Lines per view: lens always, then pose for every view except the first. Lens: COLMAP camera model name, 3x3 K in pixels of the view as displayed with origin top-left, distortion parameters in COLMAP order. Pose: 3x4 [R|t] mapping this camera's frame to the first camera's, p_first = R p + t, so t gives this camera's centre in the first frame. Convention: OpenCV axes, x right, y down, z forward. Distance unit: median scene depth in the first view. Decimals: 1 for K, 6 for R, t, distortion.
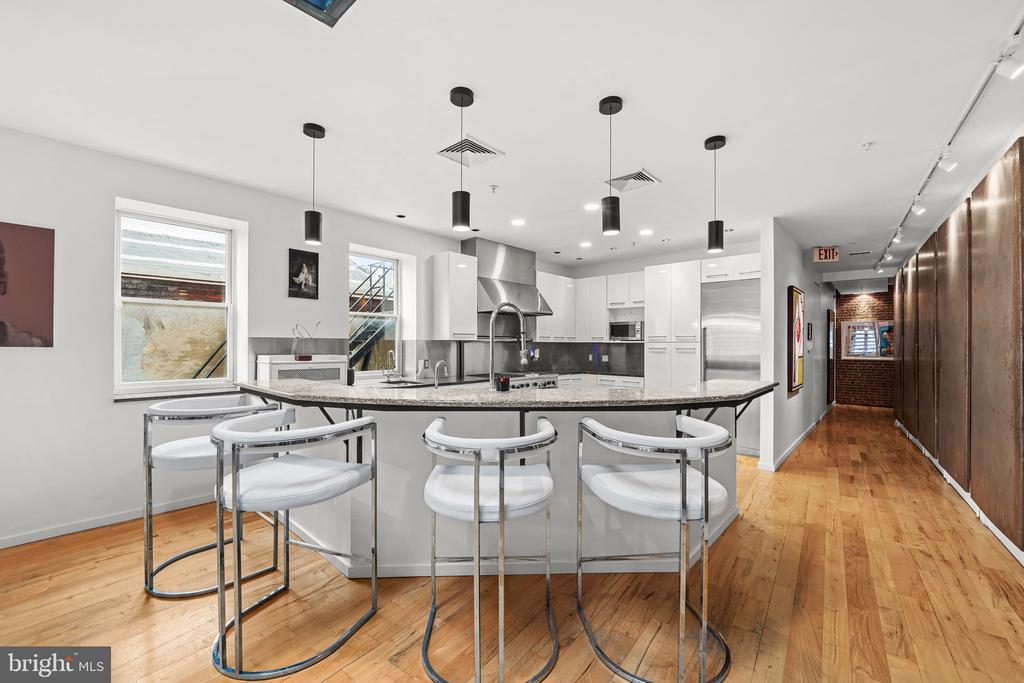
lens RADIAL K [[415.7, 0, 515.0], [0, 415.7, 342.5], [0, 0, 1]] dist [0.000715, -0.000053]
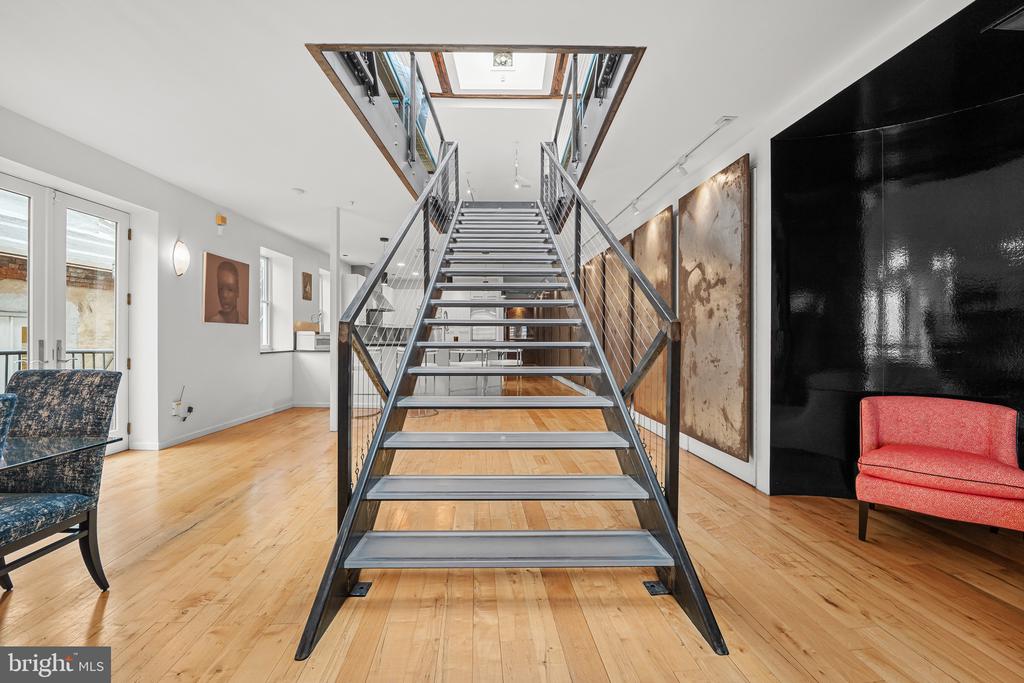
lens RADIAL K [[414.4, 0, 512.0], [0, 414.4, 341.5], [0, 0, 1]] dist [-0.000338, -0.000083]
pose [[0.738313, -0.012076, 0.674351, -1.059943], [-0.001587, 0.999806, 0.019642, 0.035620], [-0.674457, -0.015573, 0.738150, -0.910972]]
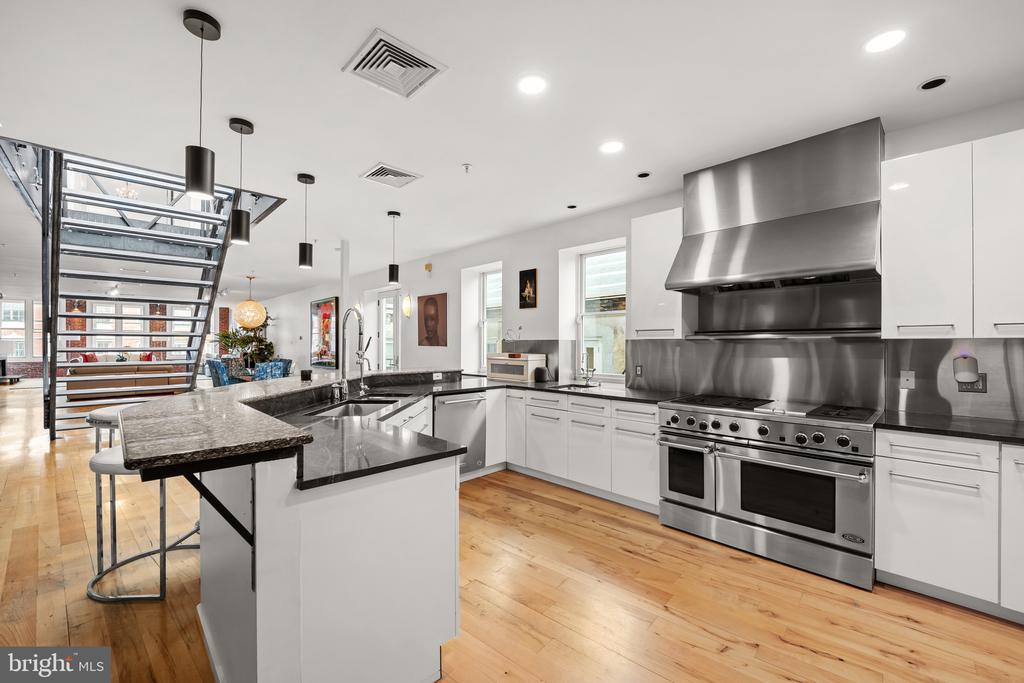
lens RADIAL K [[415.7, 0, 515.0], [0, 415.7, 342.5], [0, 0, 1]] dist [0.000715, -0.000053]
pose [[-0.073869, -0.006345, -0.997248, 0.729810], [0.005800, 0.999960, -0.006792, 0.004802], [0.997251, -0.006286, -0.073829, 1.048107]]
